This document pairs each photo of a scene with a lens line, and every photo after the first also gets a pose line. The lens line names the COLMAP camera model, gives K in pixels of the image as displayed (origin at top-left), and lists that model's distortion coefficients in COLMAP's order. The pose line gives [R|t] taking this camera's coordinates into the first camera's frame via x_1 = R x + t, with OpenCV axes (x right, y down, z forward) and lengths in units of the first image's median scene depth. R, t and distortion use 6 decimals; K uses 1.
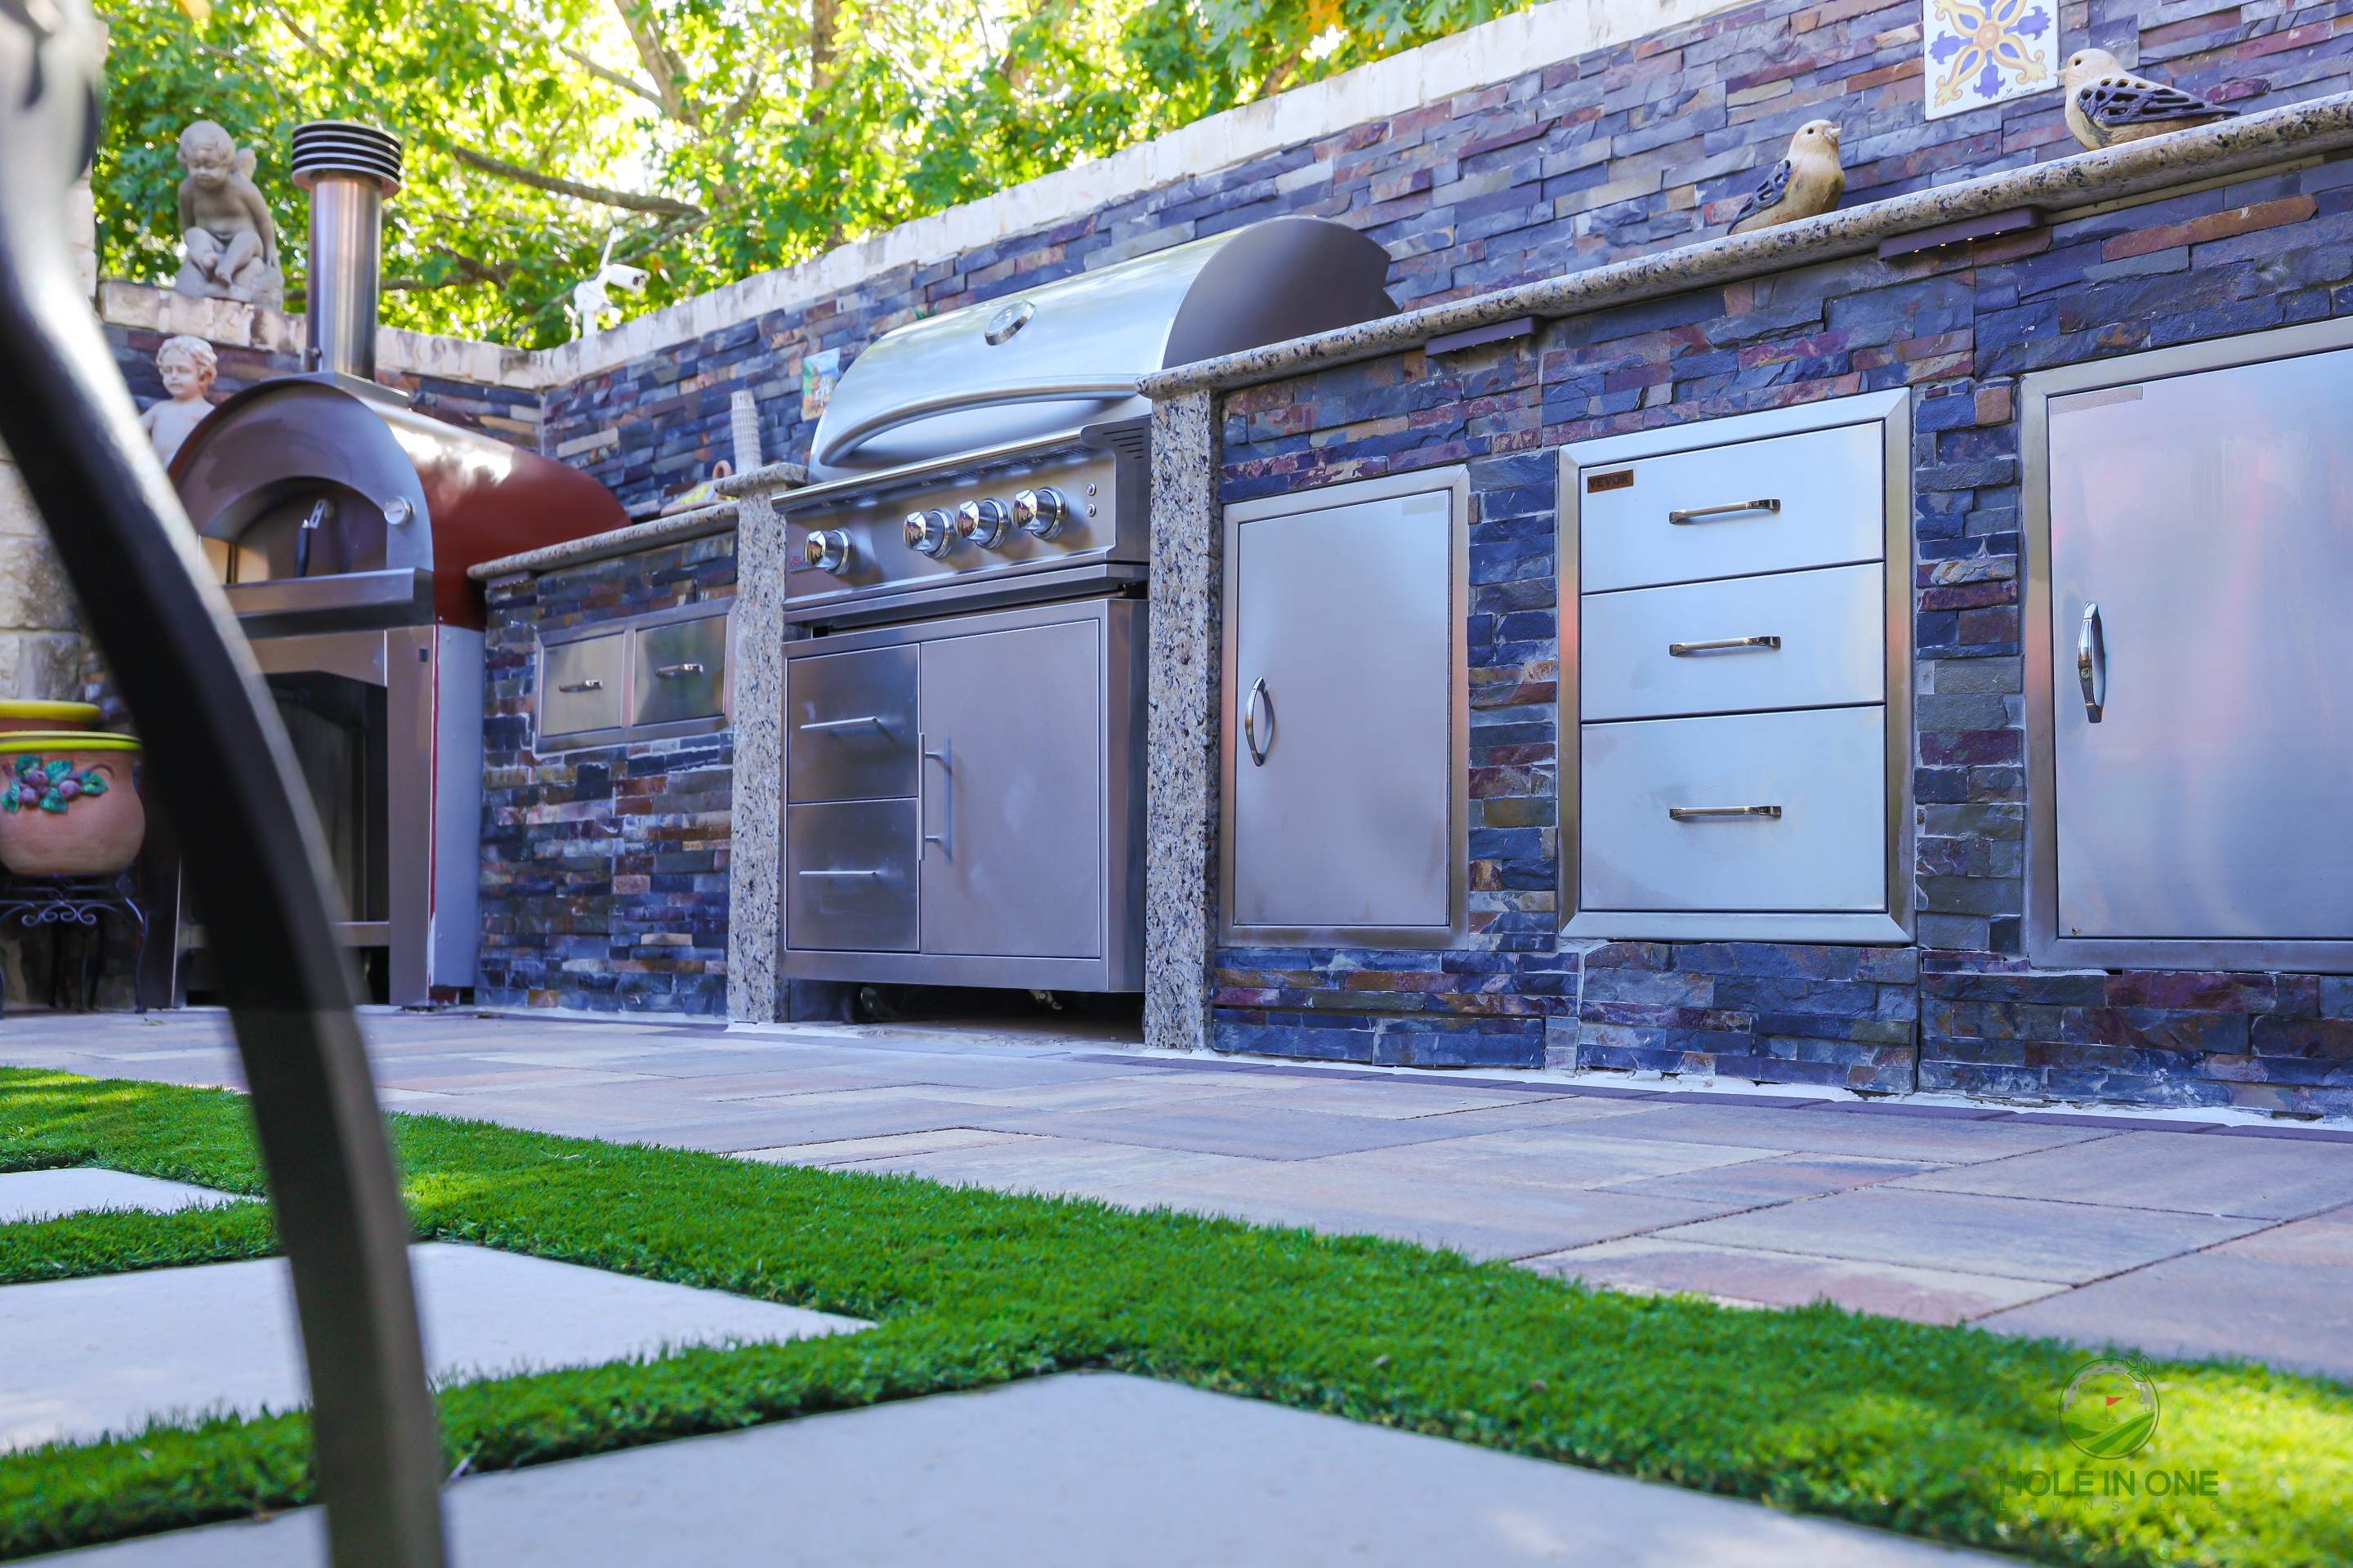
lens RADIAL K [[2317.4, 0, 1170.0], [0, 2317.4, 794.1], [0, 0, 1]] dist [0.006533, 0.000000]
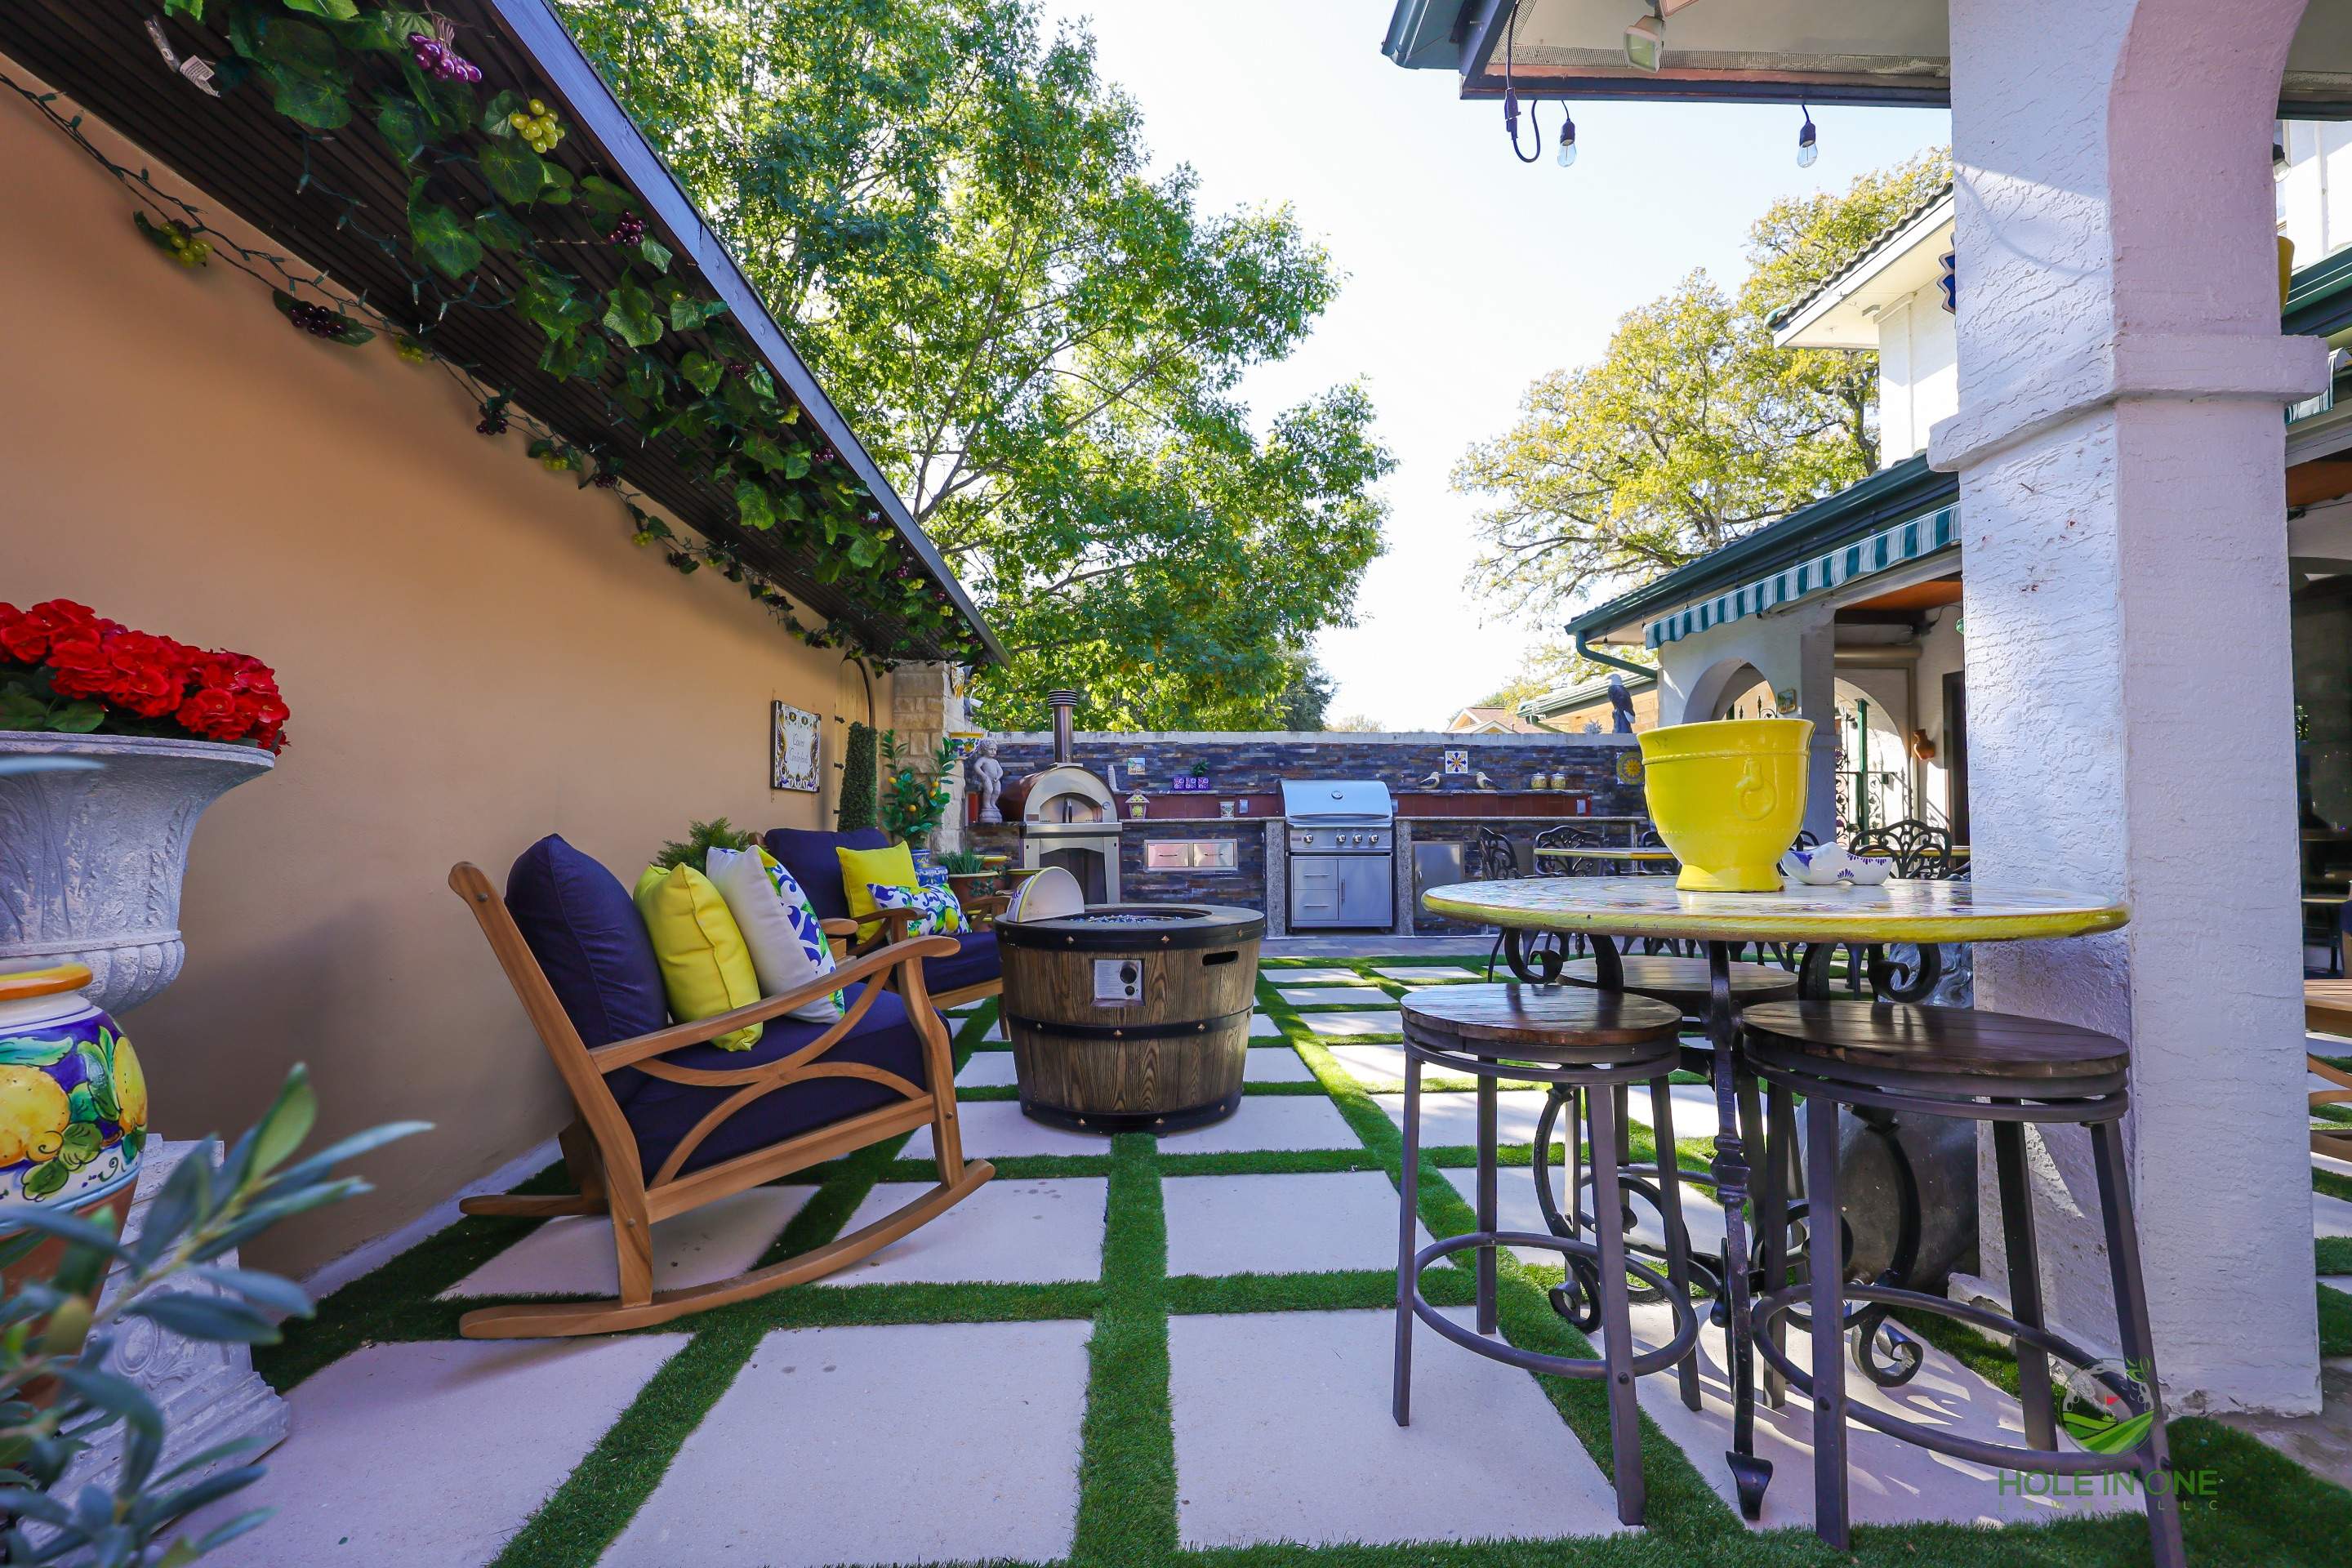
lens RADIAL K [[958.3, 0, 1158.8], [0, 958.3, 783.0], [0, 0, 1]] dist [-0.001702, 0.000678]
pose [[0.663612, 0.041495, 0.746925, -1.717157], [-0.035033, 0.999089, -0.024378, -0.150499], [-0.747256, -0.009990, 0.664461, -0.083034]]
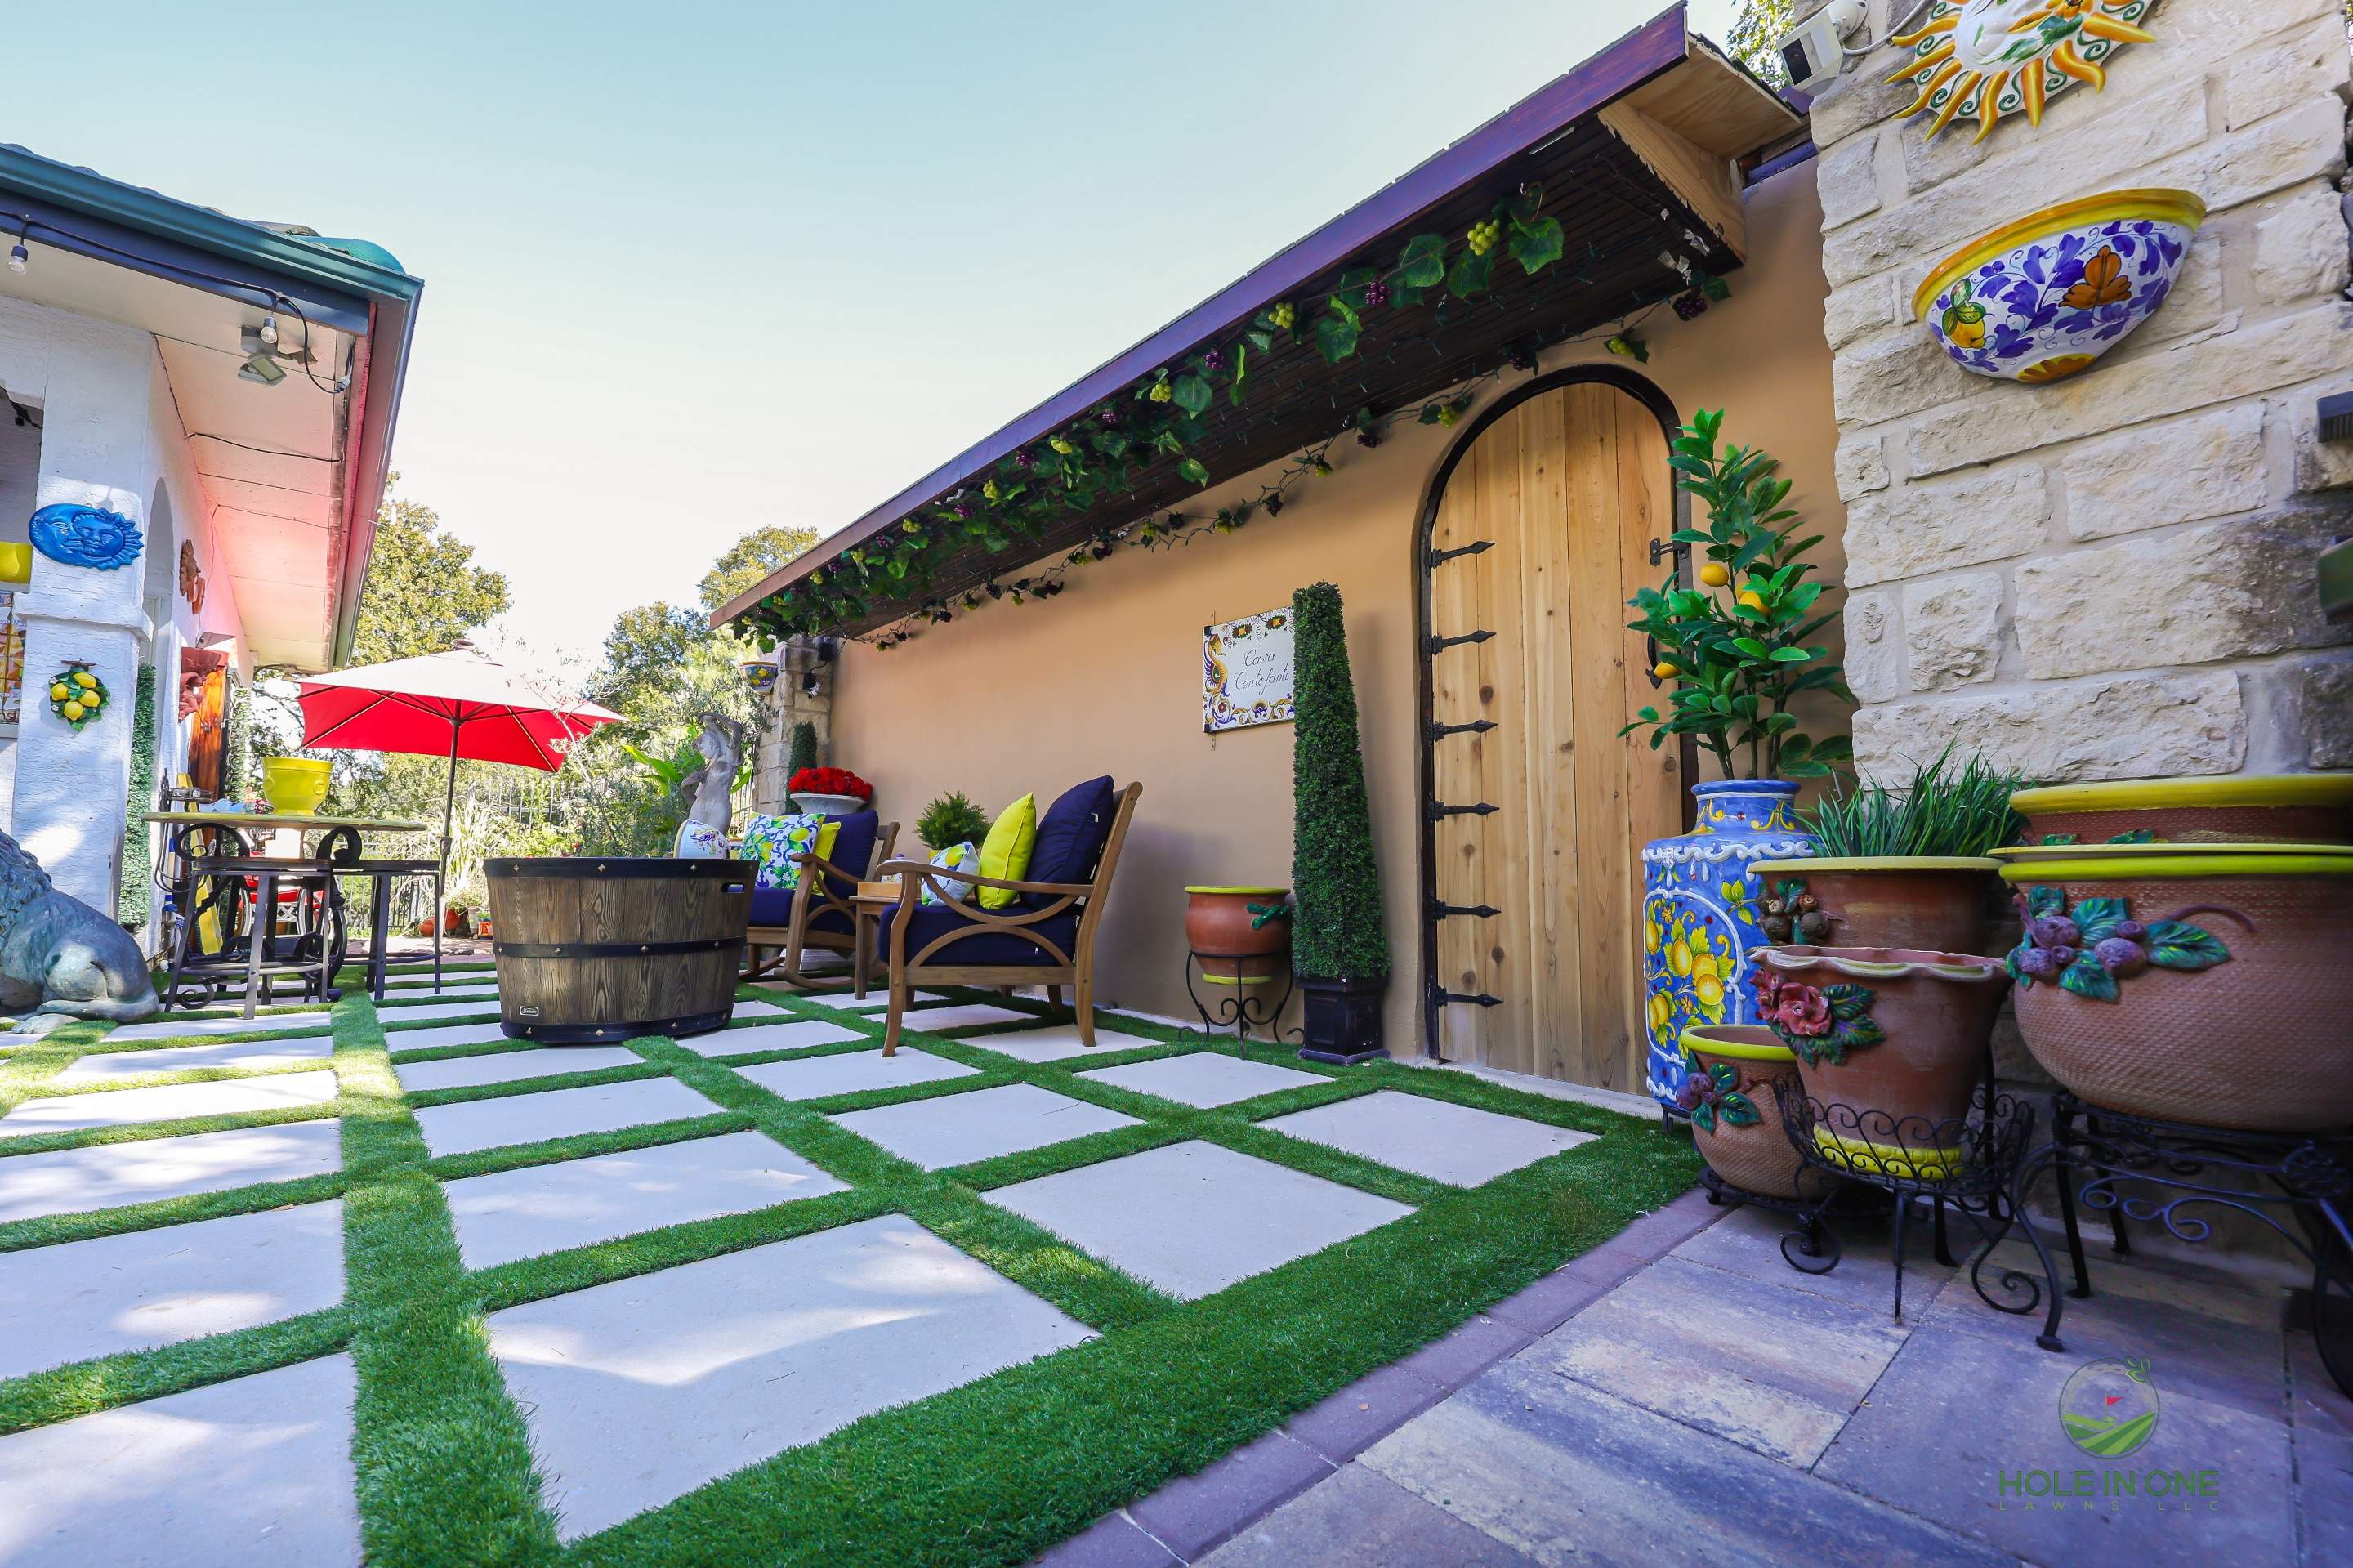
lens RADIAL K [[958.7, 0, 1158.6], [0, 958.7, 792.9], [0, 0, 1]] dist [-0.001702, 0.000678]
pose [[-0.036816, -0.068706, -0.996957, -0.300007], [0.044678, 0.996523, -0.070326, -0.039244], [0.998323, -0.047131, -0.033618, 0.950557]]
